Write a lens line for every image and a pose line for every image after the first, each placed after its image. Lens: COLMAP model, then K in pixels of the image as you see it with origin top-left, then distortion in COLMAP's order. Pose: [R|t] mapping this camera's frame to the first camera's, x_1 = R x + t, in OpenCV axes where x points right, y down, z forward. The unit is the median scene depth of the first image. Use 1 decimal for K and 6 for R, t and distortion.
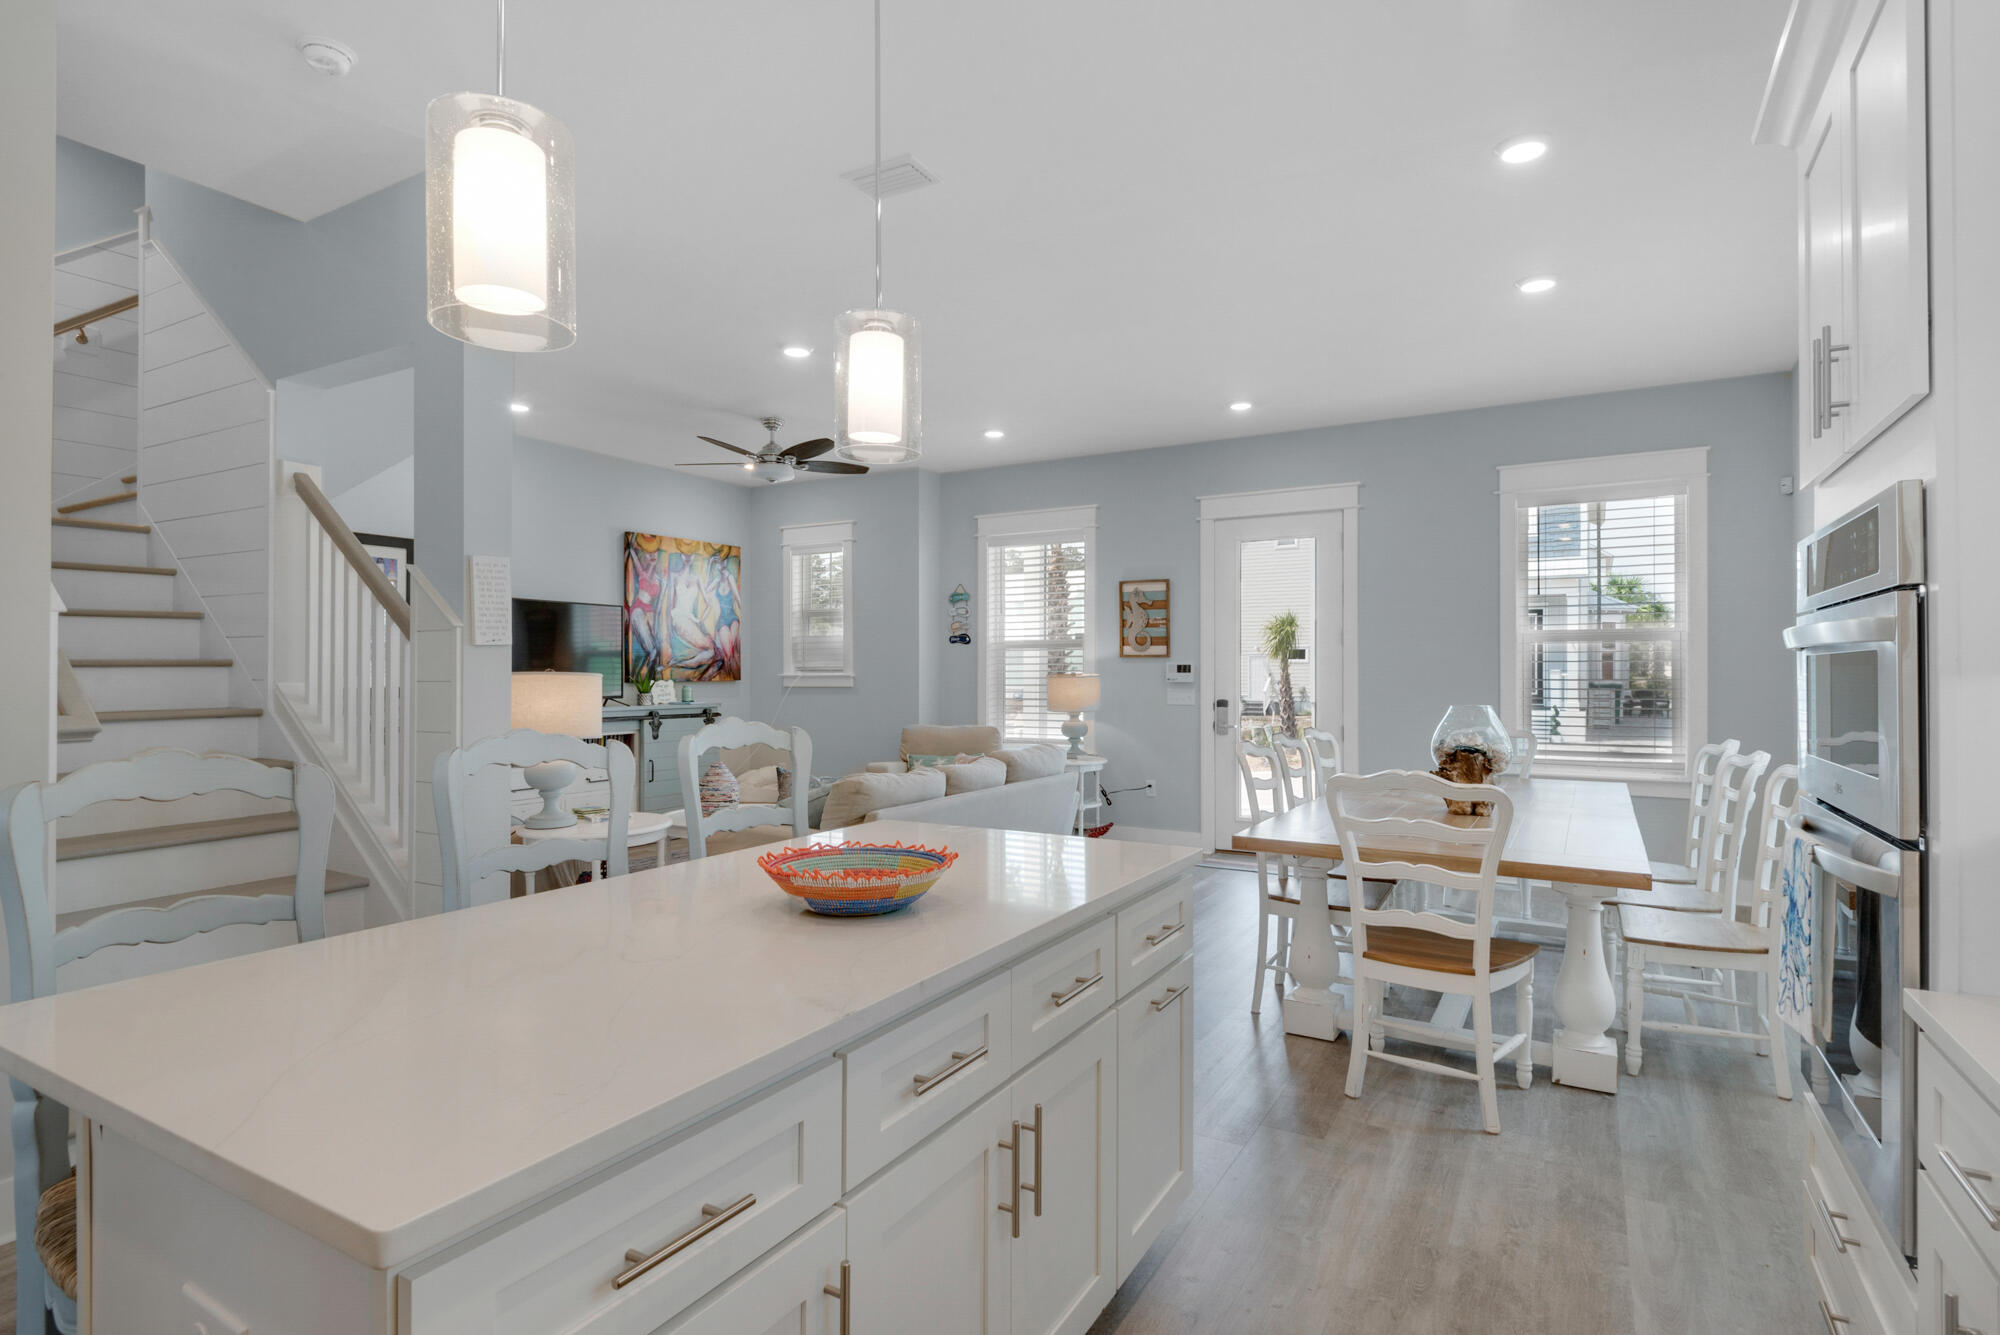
lens RADIAL K [[1023.7, 0, 1033.1], [0, 1023.7, 680.9], [0, 0, 1]] dist [0.028155, -0.010914]
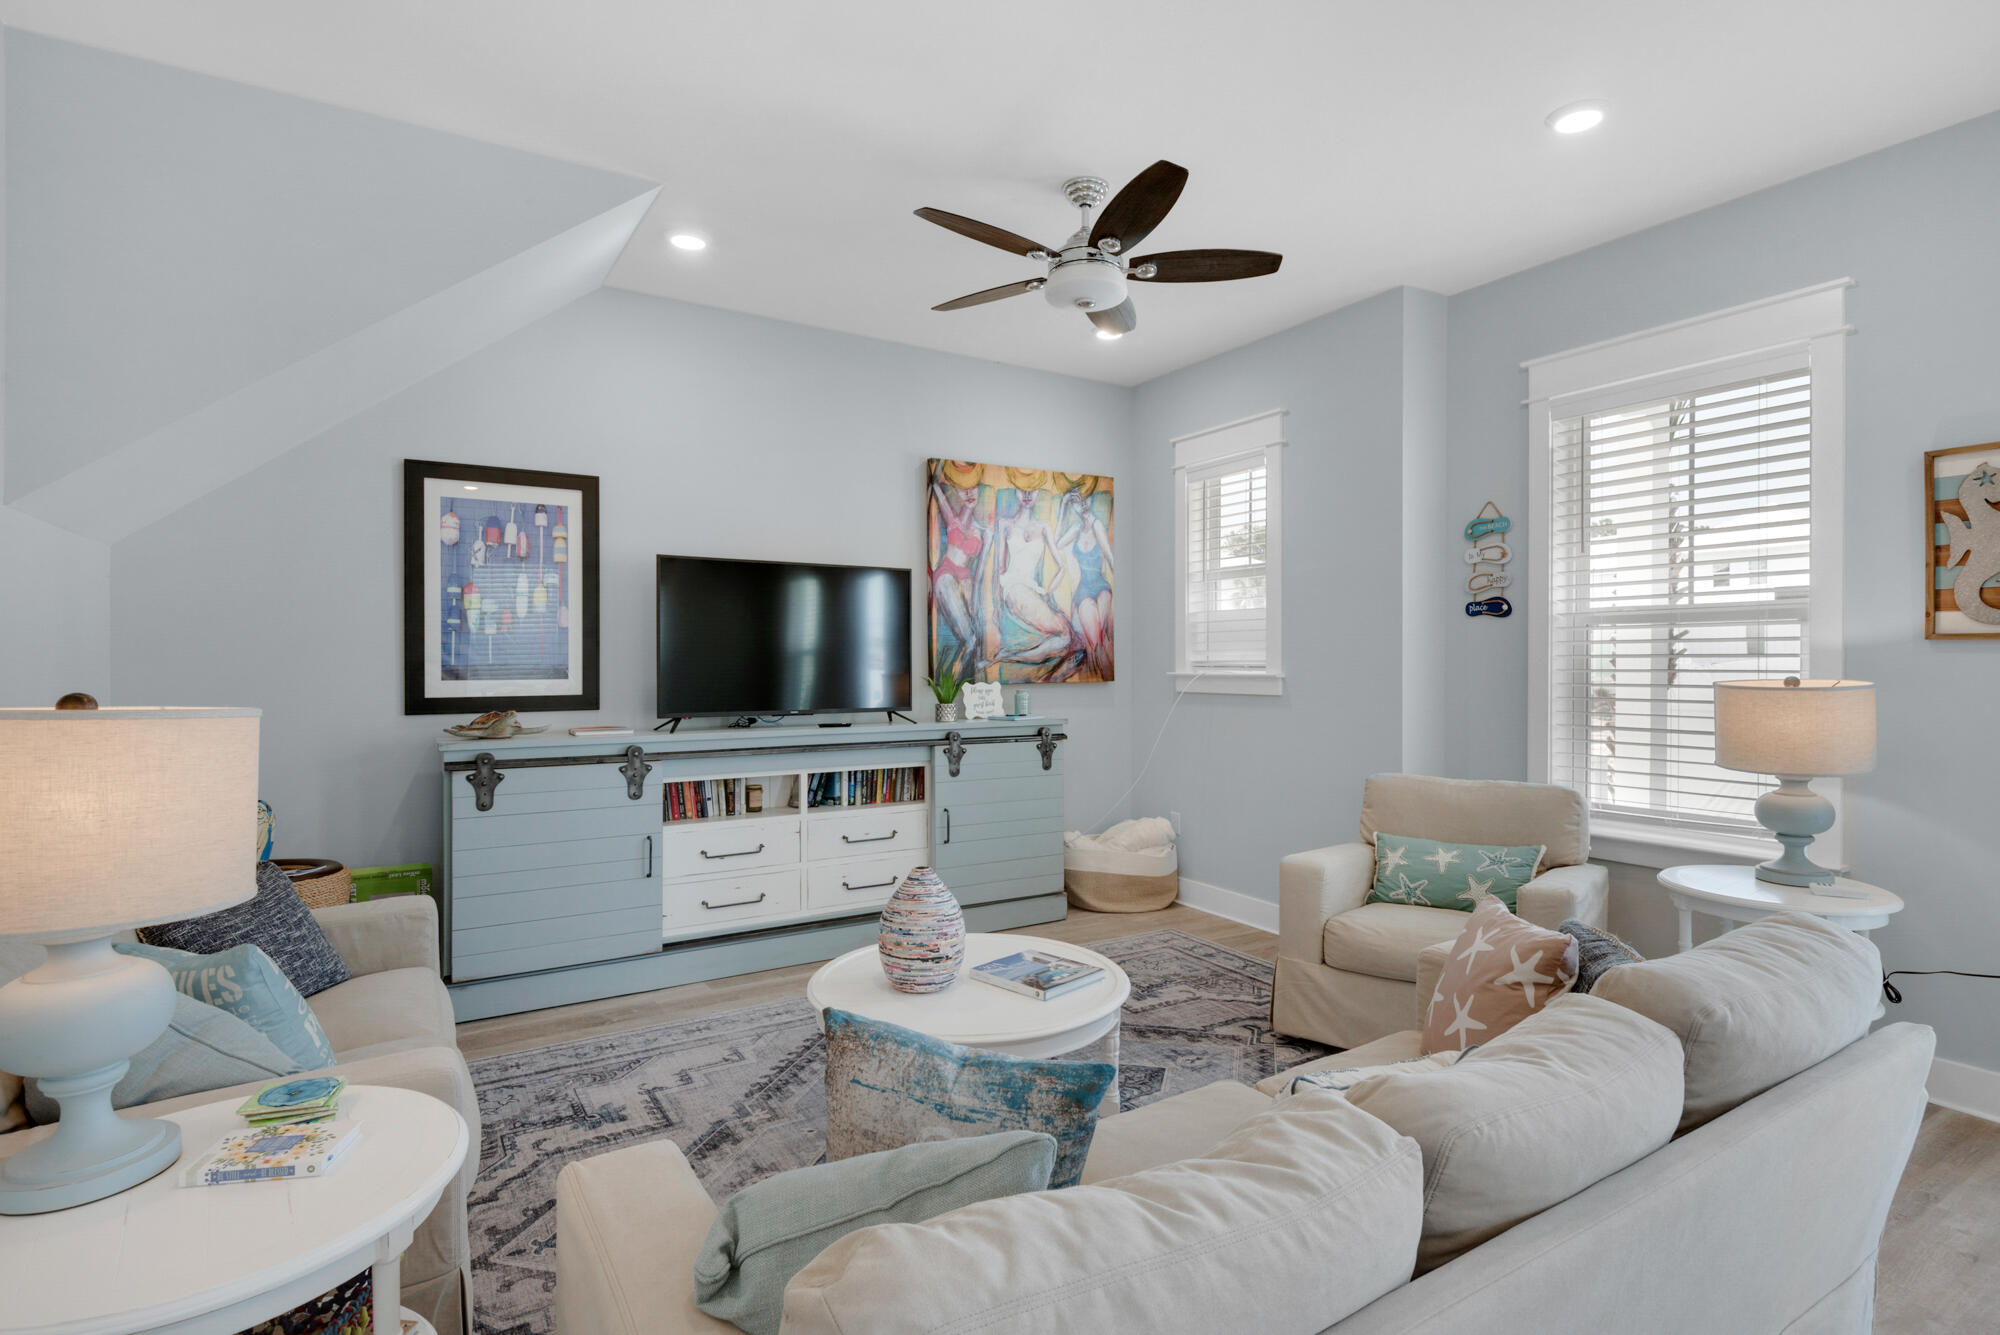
lens RADIAL K [[1023.7, 0, 998.0], [0, 1023.7, 664.3], [0, 0, 1]] dist [0.028155, -0.010914]
pose [[0.870143, 0.000449, -0.492799, -0.030981], [-0.001532, 0.999997, -0.001795, -0.011170], [0.492796, 0.002317, 0.870142, 0.434663]]
